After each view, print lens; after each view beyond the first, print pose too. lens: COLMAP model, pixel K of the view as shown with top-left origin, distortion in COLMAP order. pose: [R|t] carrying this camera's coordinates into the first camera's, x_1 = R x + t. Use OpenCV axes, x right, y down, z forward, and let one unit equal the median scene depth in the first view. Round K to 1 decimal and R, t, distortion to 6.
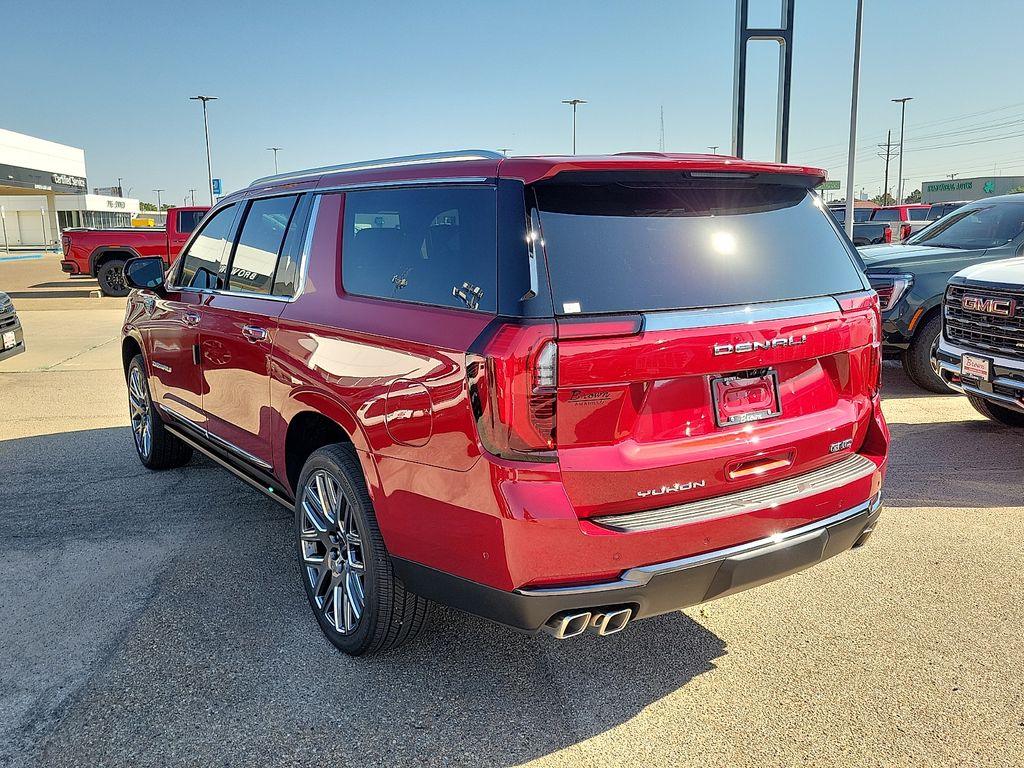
lens RADIAL K [[909.4, 0, 534.5], [0, 909.4, 388.0], [0, 0, 1]] dist [0.042930, -0.022141]
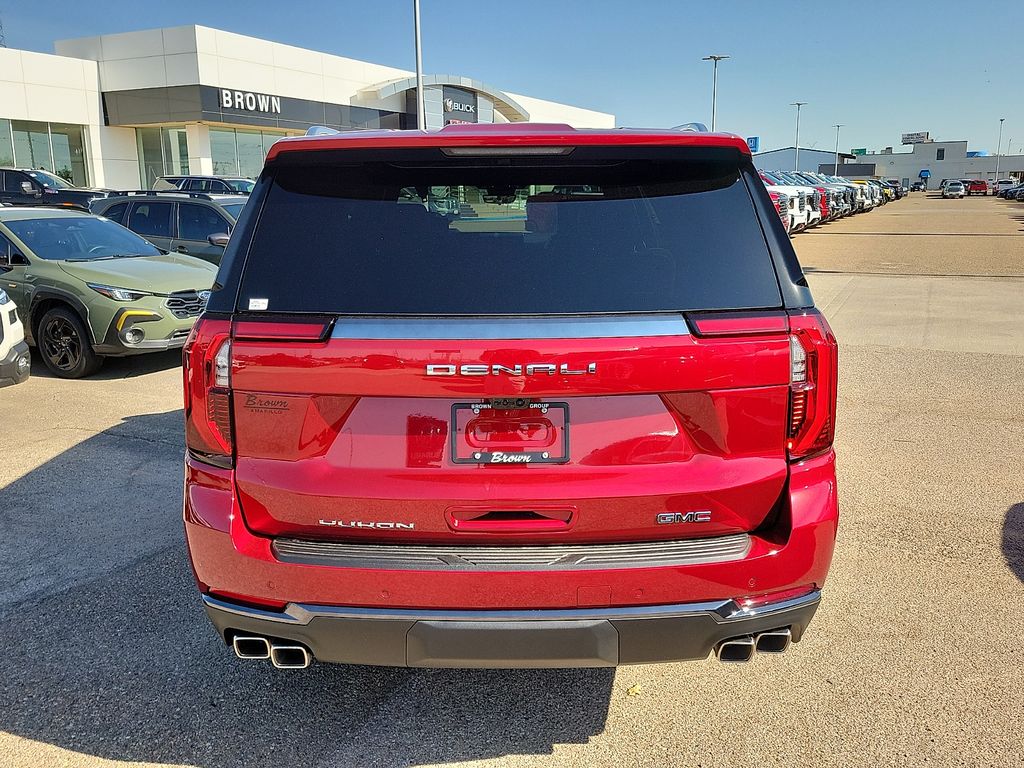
lens RADIAL K [[909.4, 0, 516.0], [0, 909.4, 379.6], [0, 0, 1]] dist [0.042930, -0.022141]
pose [[0.820349, 0.121985, -0.558702, 0.631594], [-0.103375, 0.992522, 0.064917, -0.081737], [0.562443, 0.004502, 0.826824, 0.323531]]
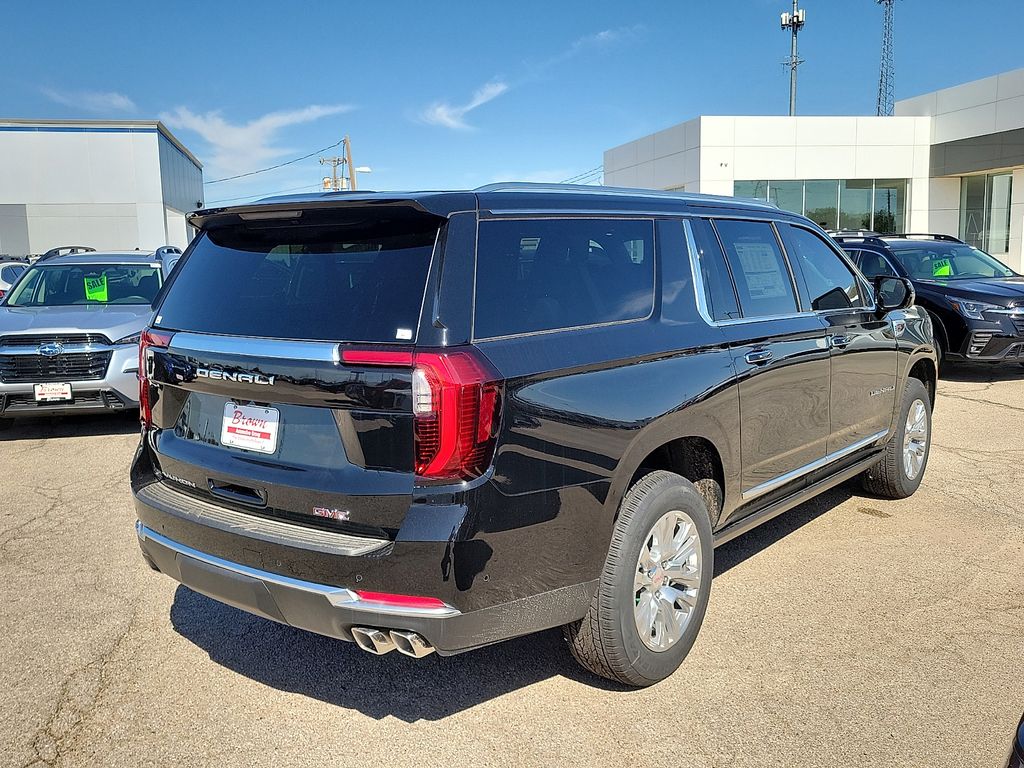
lens RADIAL K [[936.4, 0, 511.8], [0, 936.4, 384.6], [0, 0, 1]] dist [0.048793, 0.000000]
pose [[0.282508, 0.142948, -0.948554, 1.251473], [-0.160062, 0.981996, 0.100316, -0.181106], [0.945817, 0.123487, 0.300302, 0.893456]]
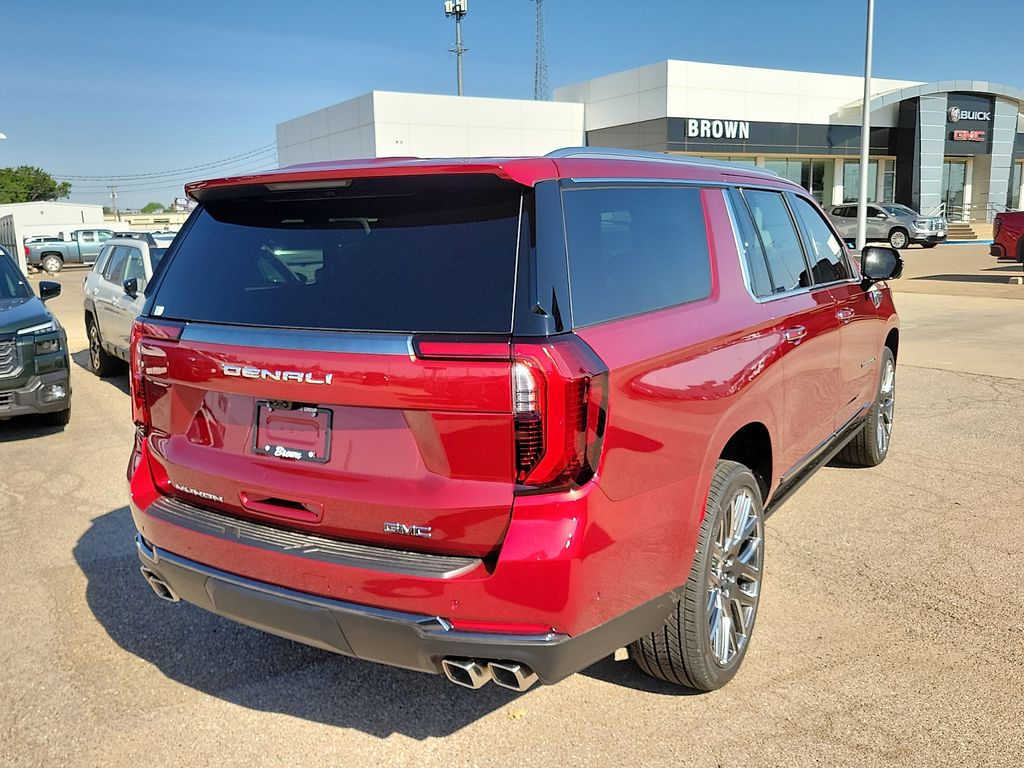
lens RADIAL K [[909.4, 0, 488.0], [0, 909.4, 395.2], [0, 0, 1]] dist [0.042930, -0.022141]
pose [[0.387262, 0.173381, -0.905521, 1.053812], [-0.144050, 0.981475, 0.126318, -0.157064], [0.910647, 0.081522, 0.405063, 0.755088]]
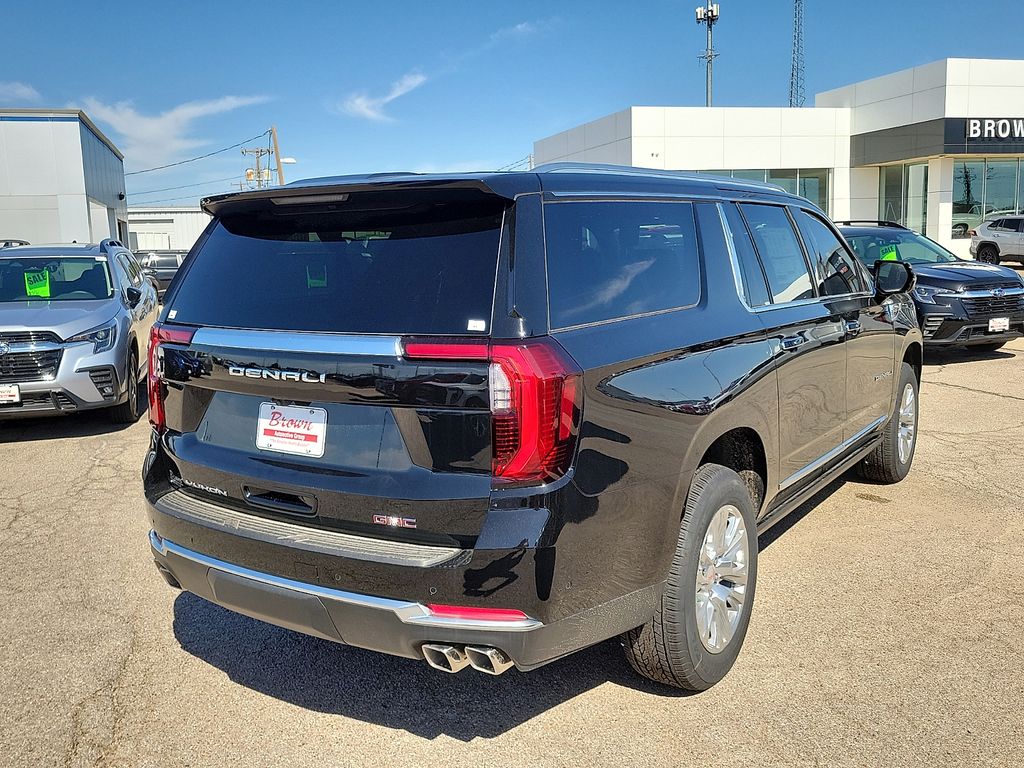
lens RADIAL K [[936.4, 0, 507.9], [0, 936.4, 371.4], [0, 0, 1]] dist [0.048793, 0.000000]
pose [[0.354852, 0.132482, -0.925488, 1.149907], [-0.147457, 0.985450, 0.084528, -0.156527], [0.923221, 0.106475, 0.369224, 0.784583]]
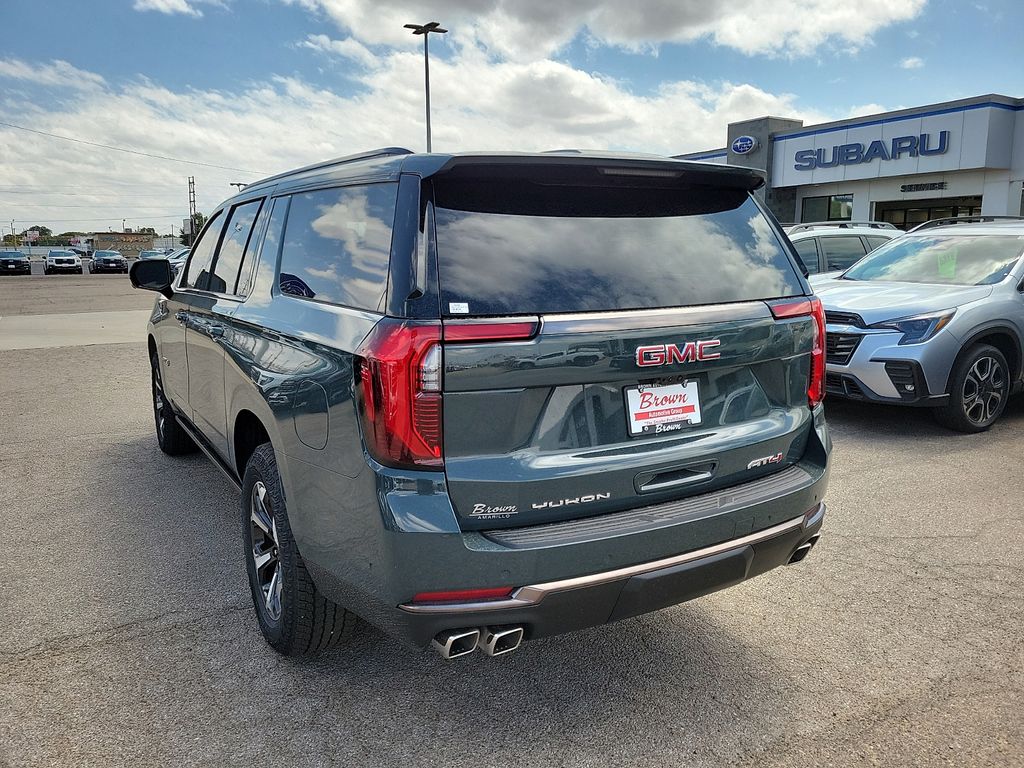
lens RADIAL K [[798.7, 0, 513.6], [0, 798.7, 380.6], [0, 0, 1]] dist [0.076152, -0.016094]
pose [[0.996865, 0.019096, -0.076778, 0.132005], [-0.019486, 0.999801, -0.004327, -0.008765], [0.076681, 0.005809, 0.997039, 0.141553]]
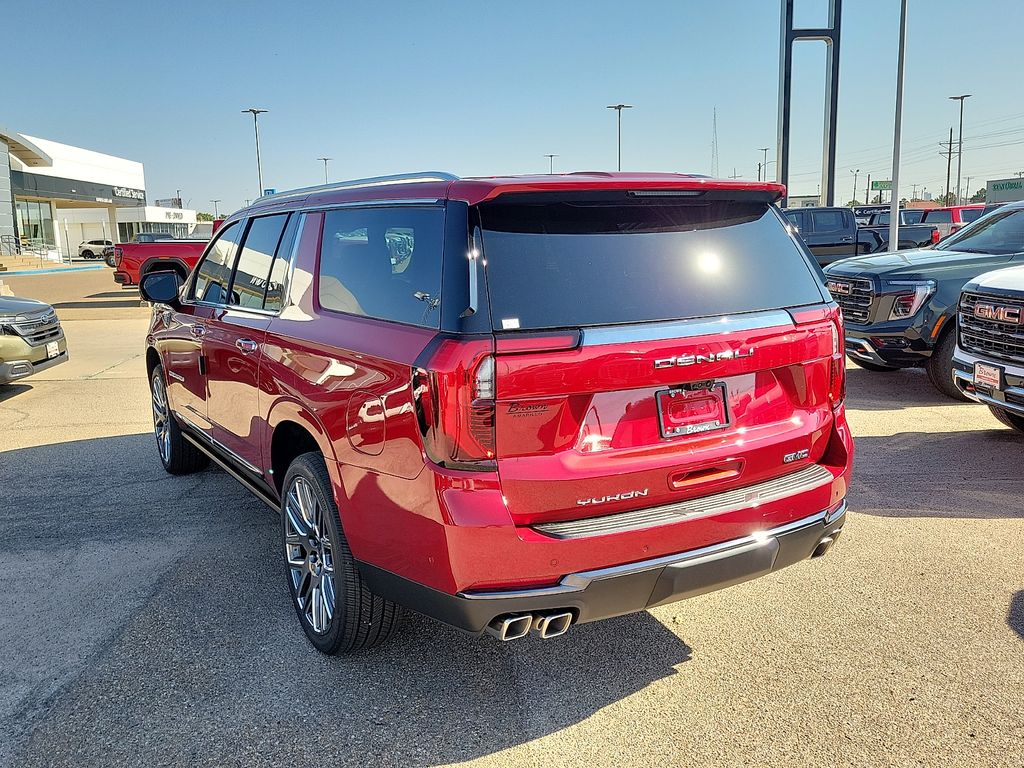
lens RADIAL K [[909.4, 0, 522.3], [0, 909.4, 392.0], [0, 0, 1]] dist [0.042930, -0.022141]
pose [[0.997859, 0.000390, -0.065400, 0.100757], [-0.000513, 0.999998, -0.001865, -0.006416], [0.065399, 0.001894, 0.997857, -0.032869]]
